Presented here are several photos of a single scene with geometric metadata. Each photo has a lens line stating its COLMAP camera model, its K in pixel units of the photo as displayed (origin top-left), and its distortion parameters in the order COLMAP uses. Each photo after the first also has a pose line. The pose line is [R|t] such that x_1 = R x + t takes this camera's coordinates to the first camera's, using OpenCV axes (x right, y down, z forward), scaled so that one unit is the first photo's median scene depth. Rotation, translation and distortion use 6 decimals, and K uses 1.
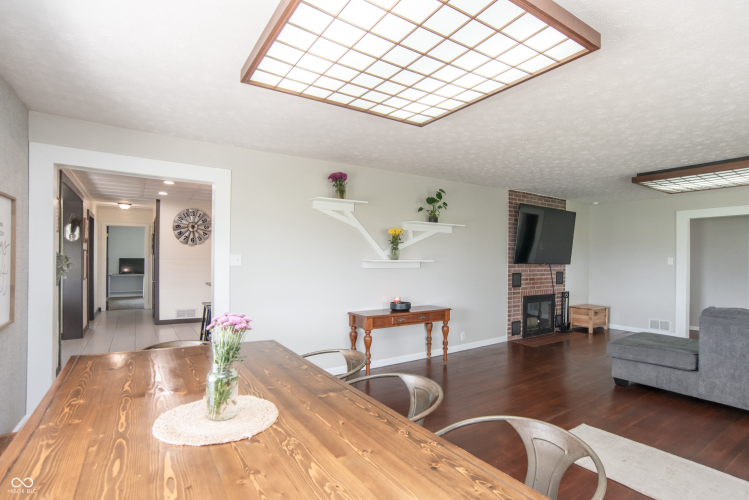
lens RADIAL K [[379.8, 0, 382.5], [0, 379.8, 257.9], [0, 0, 1]] dist [-0.090785, 0.051968]
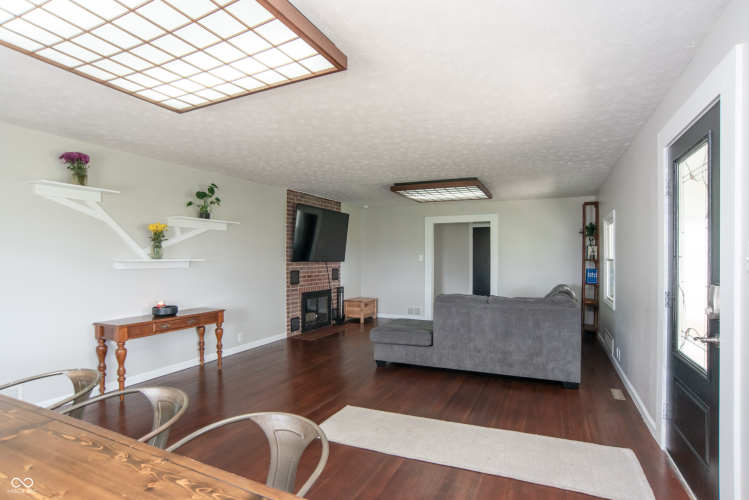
lens RADIAL K [[379.8, 0, 382.5], [0, 379.8, 257.9], [0, 0, 1]] dist [-0.090785, 0.051968]
pose [[0.854666, -0.008218, 0.519113, 0.036095], [0.005470, 0.999962, 0.006825, -0.000803], [-0.519149, -0.002994, 0.854678, -0.013685]]
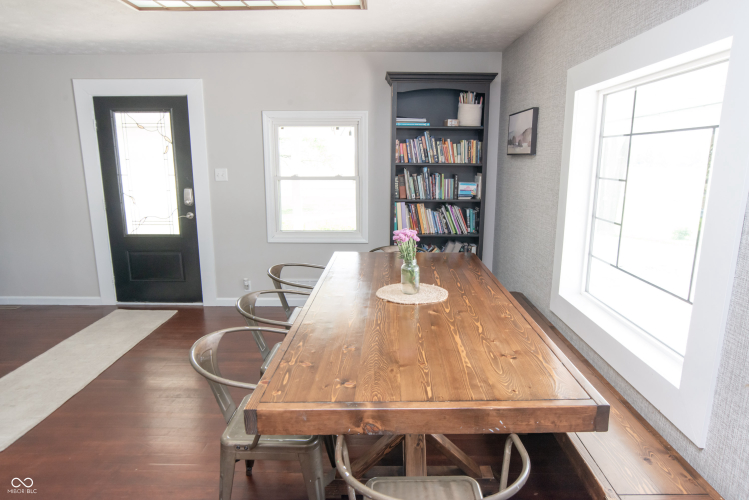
lens RADIAL K [[459.1, 0, 384.9], [0, 459.1, 251.9], [0, 0, 1]] dist [-0.028033, 0.001842]
pose [[-0.824458, -0.123800, 0.552216, -0.397267], [-0.009307, 0.978613, 0.205498, -0.042987], [-0.565847, 0.164284, -0.807978, 0.735977]]
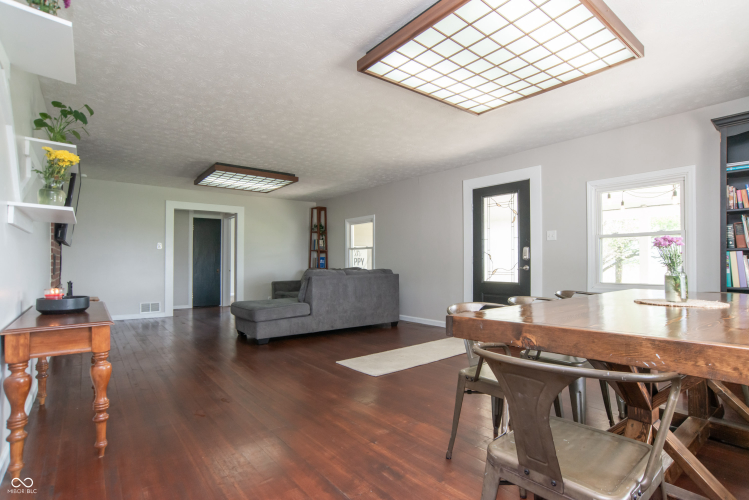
lens RADIAL K [[379.8, 0, 382.5], [0, 379.8, 257.9], [0, 0, 1]] dist [-0.090785, 0.051968]
pose [[-0.086249, 0.004970, 0.996261, -0.513087], [-0.002847, 0.999982, -0.005235, 0.070543], [-0.996270, -0.003288, -0.086234, 0.651857]]
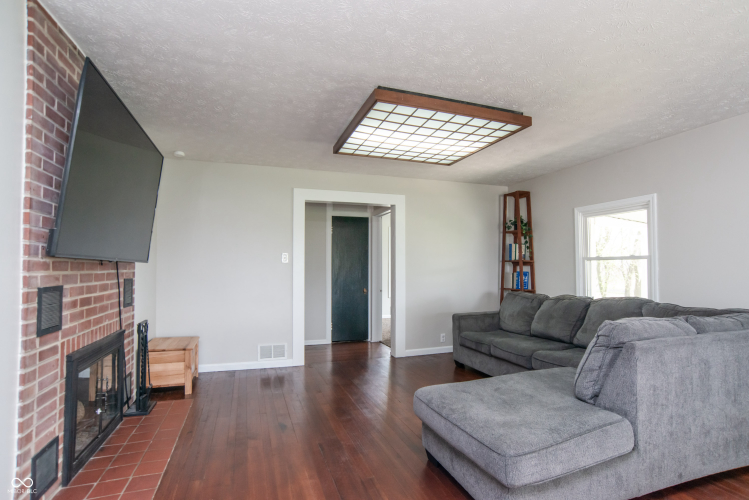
lens RADIAL K [[379.8, 0, 382.5], [0, 379.8, 257.9], [0, 0, 1]] dist [-0.090785, 0.051968]
pose [[0.244584, 0.015072, 0.969511, 0.189789], [0.001375, 0.999873, -0.015890, 0.030711], [-0.969627, 0.005219, 0.244532, 0.943394]]
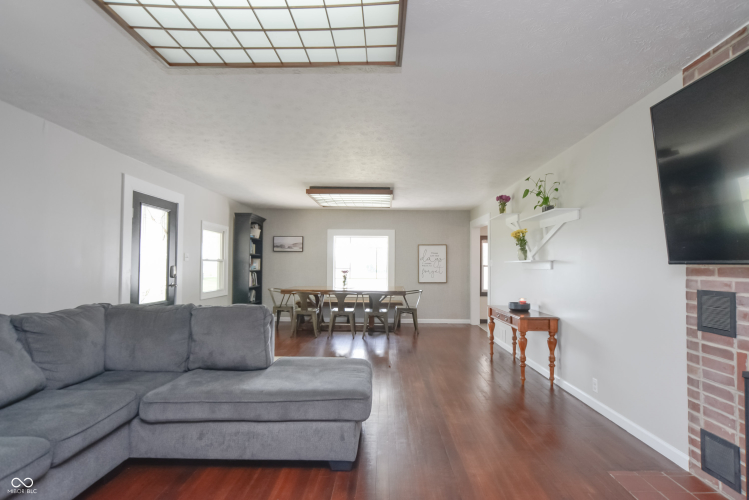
lens RADIAL K [[379.8, 0, 382.5], [0, 379.8, 257.9], [0, 0, 1]] dist [-0.090785, 0.051968]
pose [[-0.569377, -0.030848, -0.821497, 1.131892], [-0.012196, 0.999503, -0.029079, 0.033389], [0.821986, -0.006538, -0.569470, 1.339635]]
